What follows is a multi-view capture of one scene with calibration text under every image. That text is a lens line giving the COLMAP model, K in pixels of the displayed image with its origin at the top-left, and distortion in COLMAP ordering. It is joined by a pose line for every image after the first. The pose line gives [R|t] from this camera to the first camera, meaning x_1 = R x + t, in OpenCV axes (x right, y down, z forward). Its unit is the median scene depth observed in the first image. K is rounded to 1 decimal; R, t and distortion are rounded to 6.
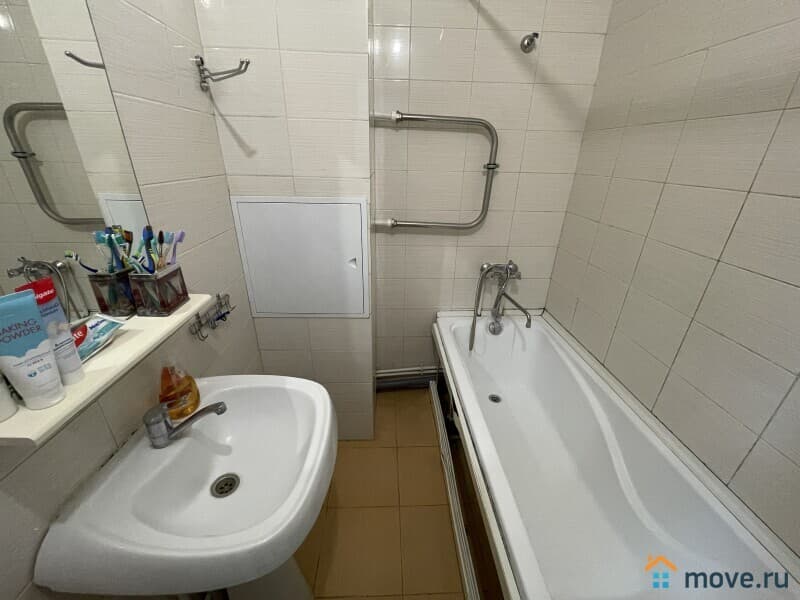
lens RADIAL K [[321.0, 0, 400.6], [0, 321.0, 298.7], [0, 0, 1]] dist [-0.006053, 0.000564]
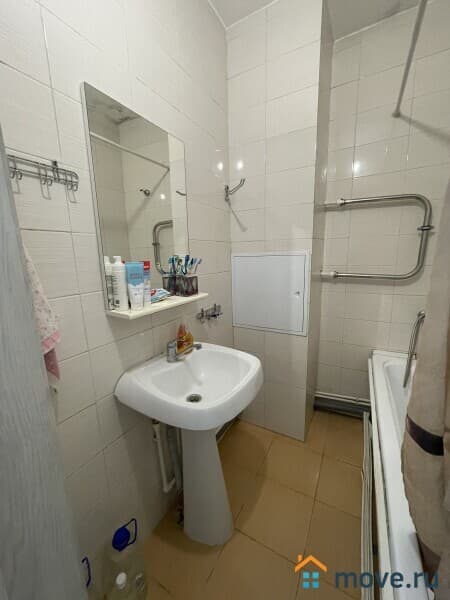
lens RADIAL K [[240.8, 0, 226.3], [0, 240.8, 302.1], [0, 0, 1]] dist [-0.006053, 0.000564]
pose [[0.851963, 0.055180, -0.520687, 0.177675], [-0.170334, 0.969549, -0.175958, 0.201521], [0.495122, 0.238600, 0.835418, -0.087212]]
